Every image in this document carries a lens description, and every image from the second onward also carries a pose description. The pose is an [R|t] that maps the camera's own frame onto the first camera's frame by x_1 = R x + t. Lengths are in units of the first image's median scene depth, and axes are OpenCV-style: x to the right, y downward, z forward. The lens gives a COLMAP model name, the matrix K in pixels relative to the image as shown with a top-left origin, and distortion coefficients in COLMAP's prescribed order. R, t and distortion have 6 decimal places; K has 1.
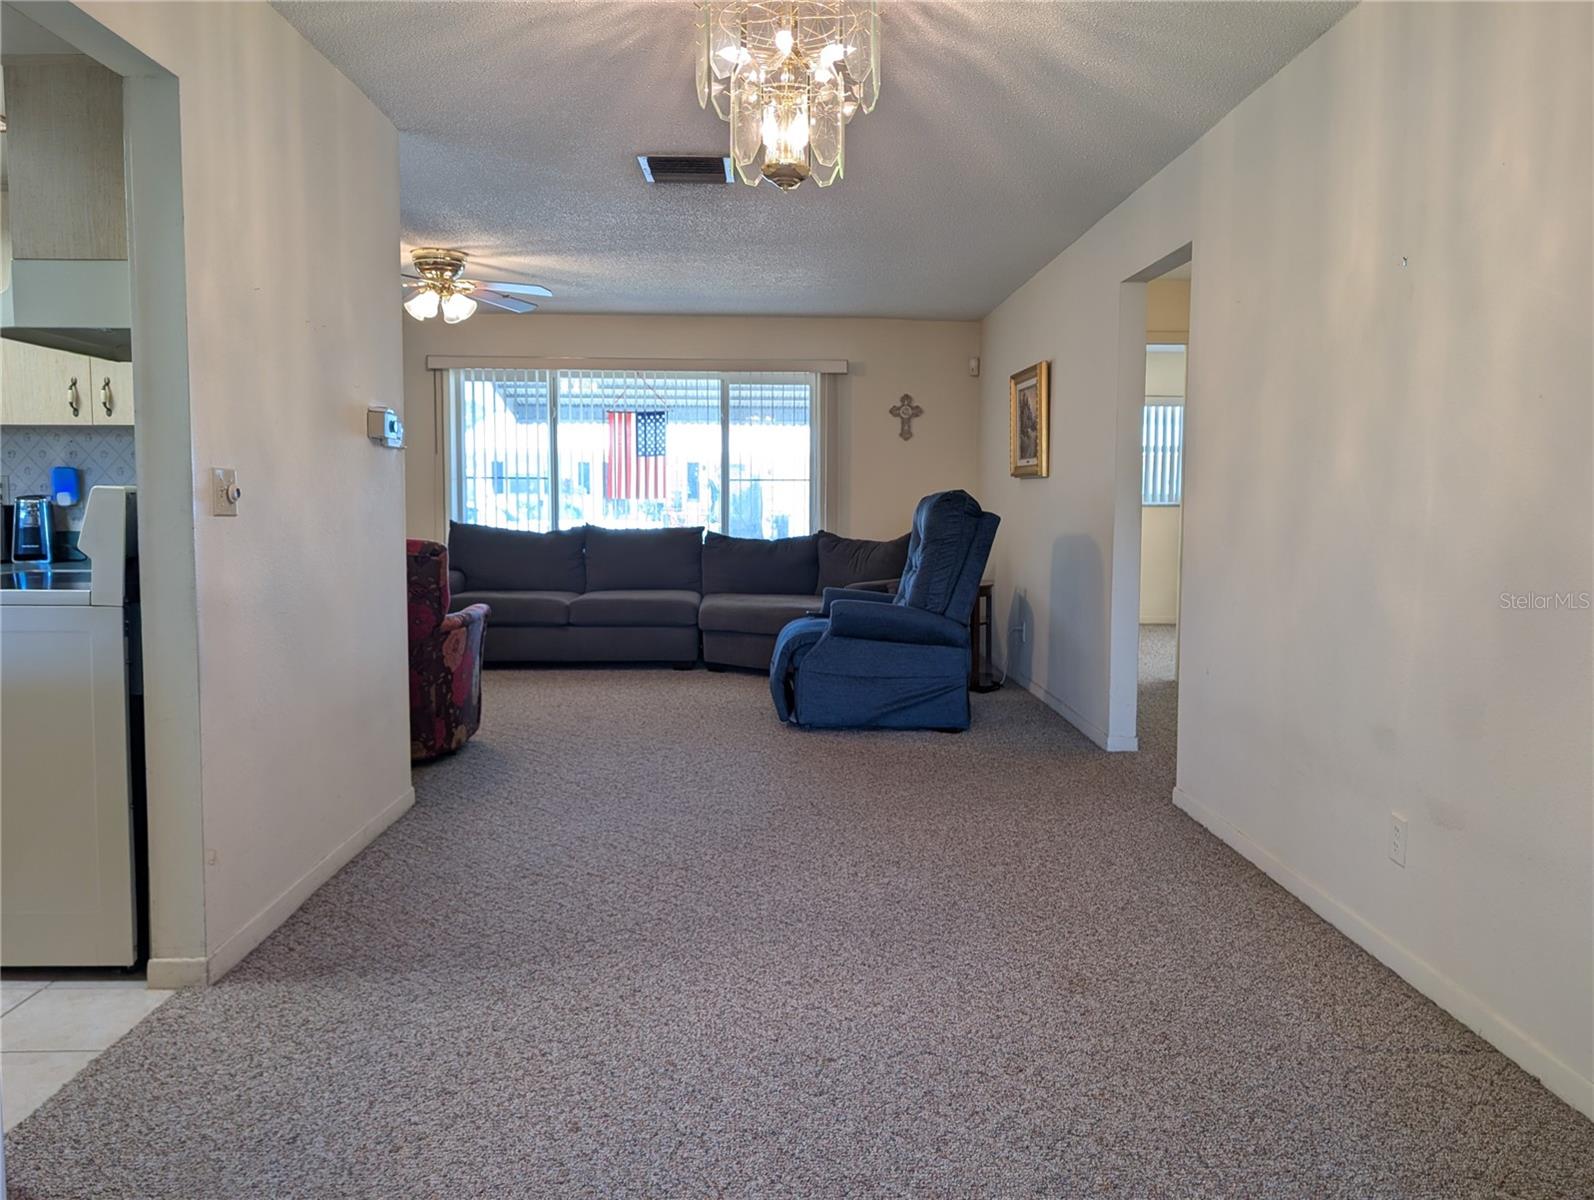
lens RADIAL K [[1136.1, 0, 788.4], [0, 1136.1, 595.8], [0, 0, 1]] dist [0.022550, -0.024674]
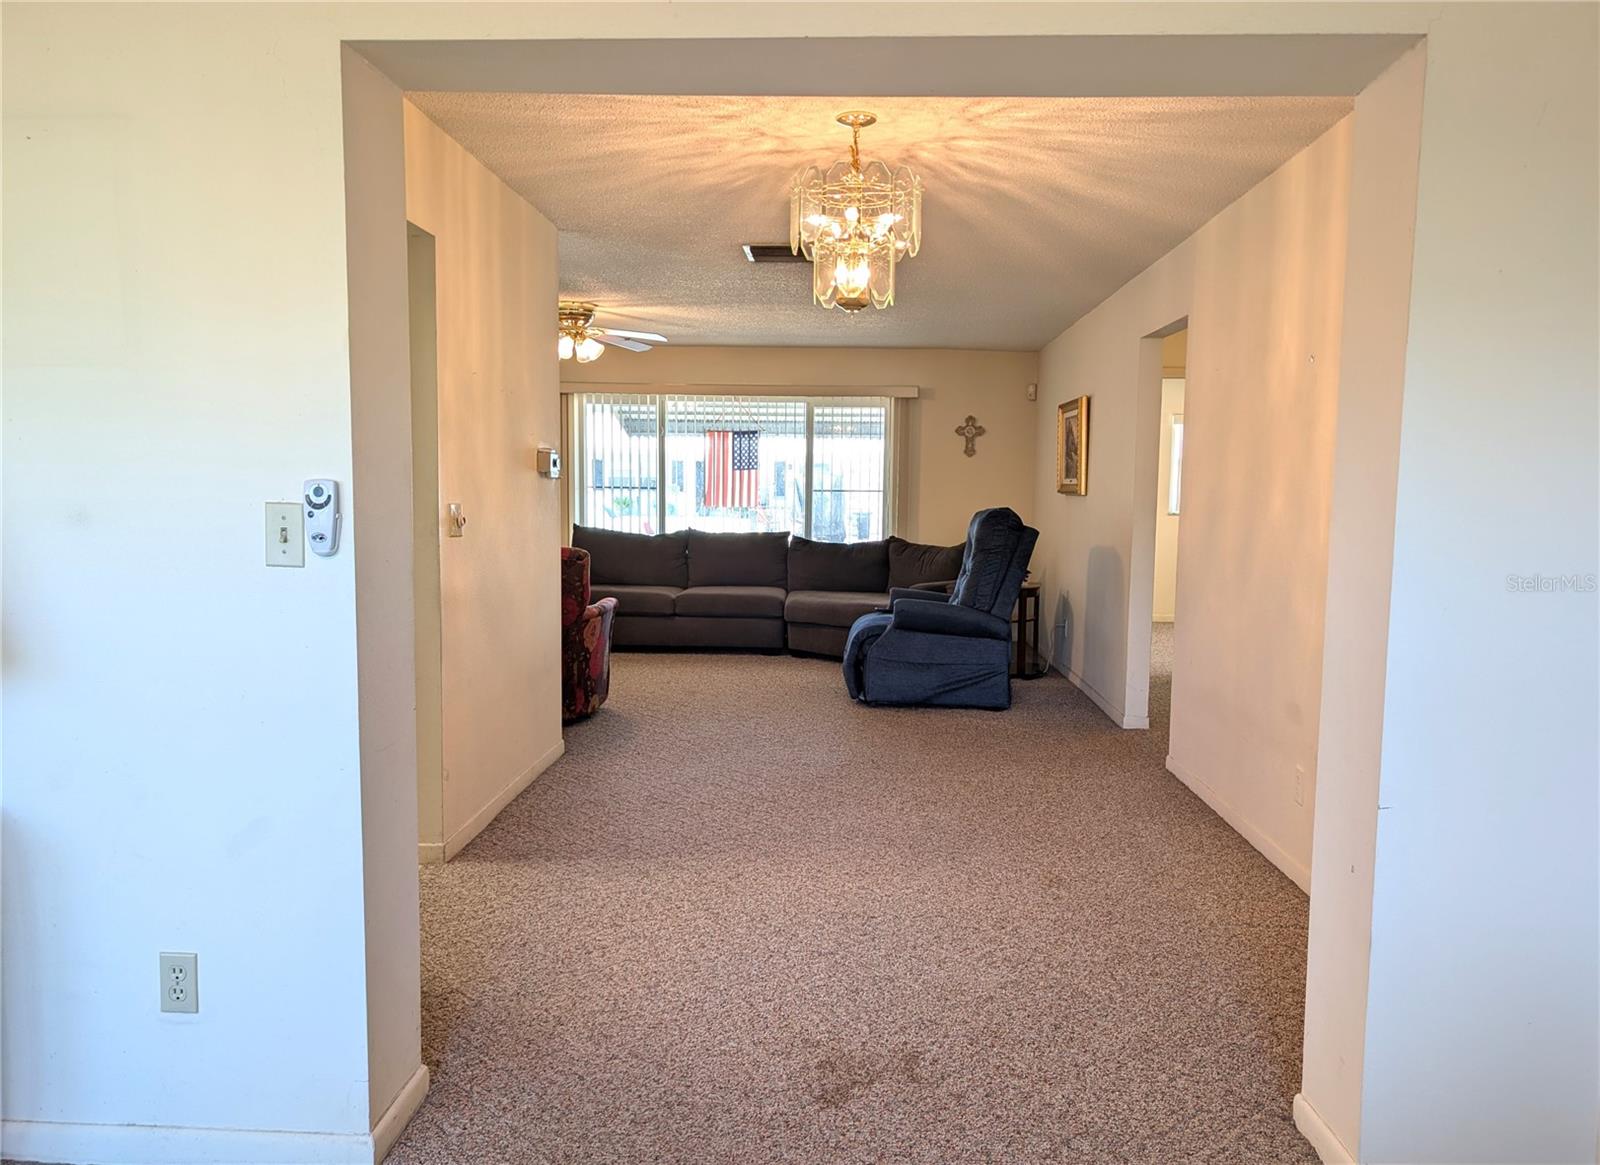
lens RADIAL K [[1101.7, 0, 773.5], [0, 1101.7, 621.2], [0, 0, 1]] dist [0.024625, 0.001704]
pose [[0.996074, 0.016345, -0.087008, 0.016940], [-0.013757, 0.999447, 0.030263, -0.008859], [0.087454, -0.028948, 0.995748, -0.258073]]
